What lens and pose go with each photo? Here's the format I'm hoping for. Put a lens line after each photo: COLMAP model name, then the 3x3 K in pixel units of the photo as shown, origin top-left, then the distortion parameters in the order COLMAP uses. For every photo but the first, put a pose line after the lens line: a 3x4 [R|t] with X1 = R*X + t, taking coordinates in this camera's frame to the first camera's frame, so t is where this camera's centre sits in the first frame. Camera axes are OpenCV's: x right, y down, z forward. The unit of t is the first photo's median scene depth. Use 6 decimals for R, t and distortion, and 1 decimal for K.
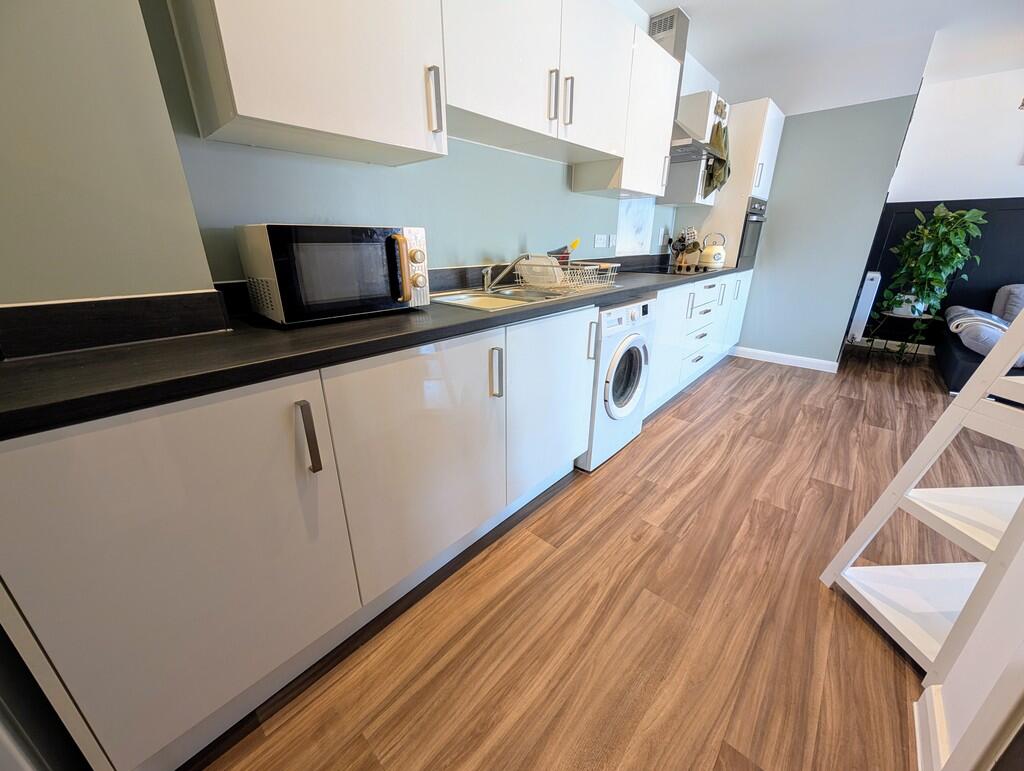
lens RADIAL K [[386.5, 0, 511.8], [0, 386.5, 381.0], [0, 0, 1]] dist [-0.002559, 0.001280]
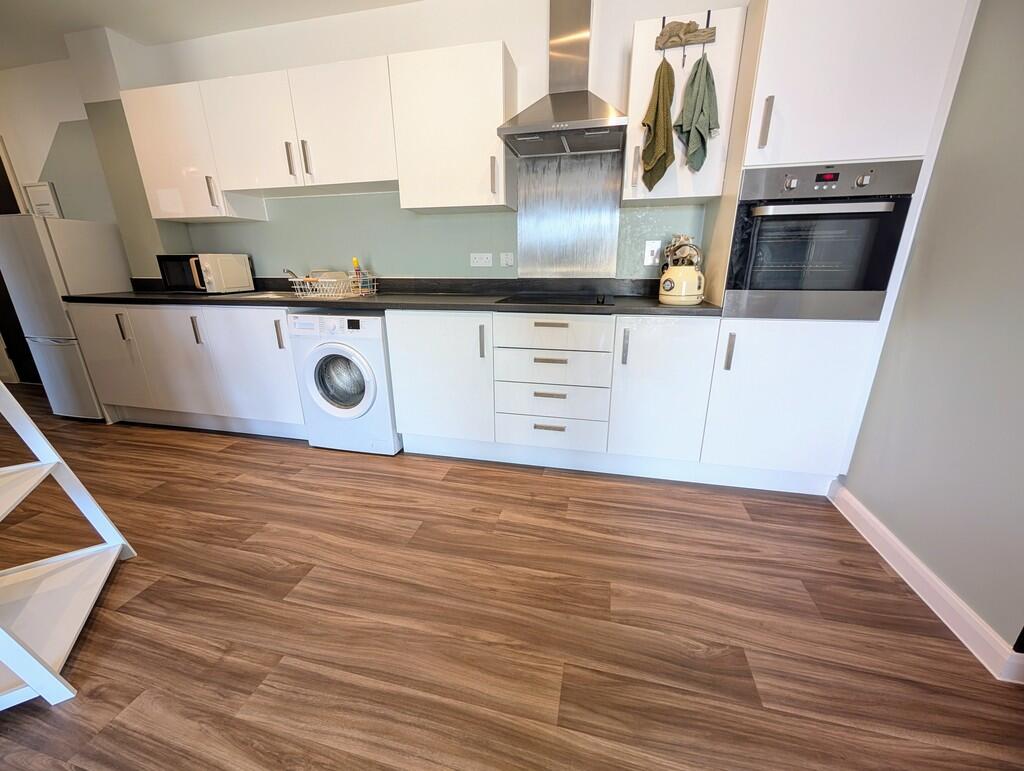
lens RADIAL K [[386.5, 0, 513.8], [0, 386.5, 378.5], [0, 0, 1]] dist [-0.002559, 0.001280]
pose [[0.486947, 0.249615, -0.837003, 1.213854], [-0.294896, 0.949007, 0.111455, -0.239154], [0.822143, 0.192556, 0.535727, 0.680386]]
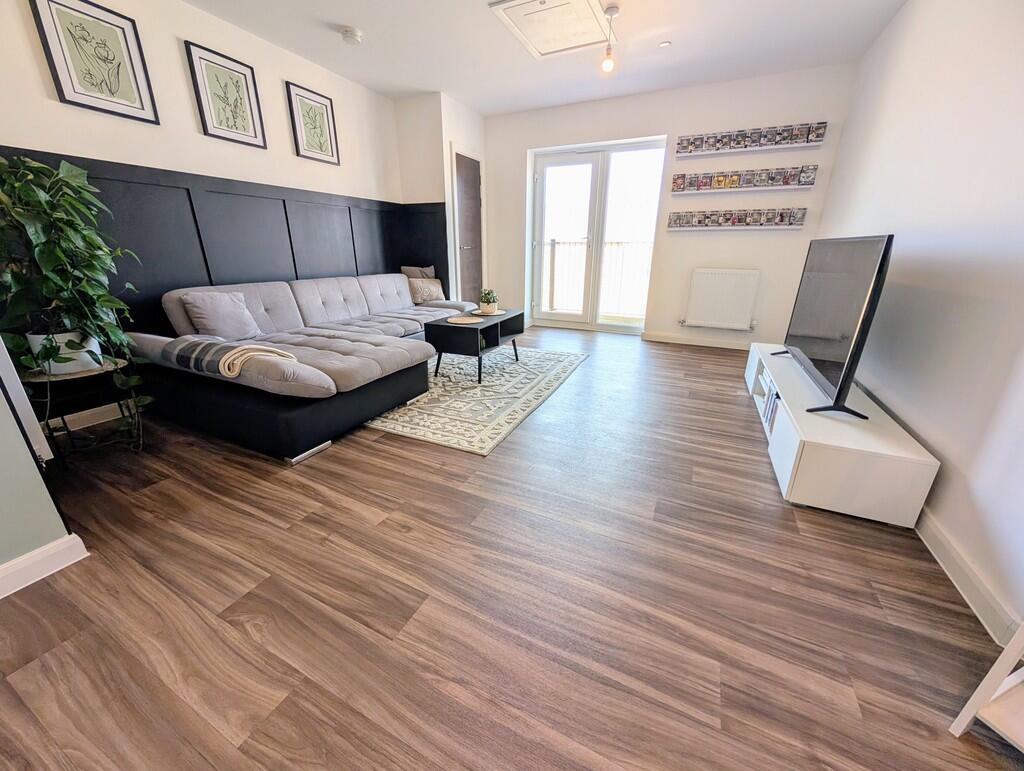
lens RADIAL K [[386.5, 0, 514.6], [0, 386.5, 380.9], [0, 0, 1]] dist [-0.002559, 0.001280]
pose [[-0.287605, -0.313658, 0.904932, 0.602400], [0.326615, 0.856093, 0.400534, -0.265249], [-0.900337, 0.410760, -0.143771, 0.858244]]
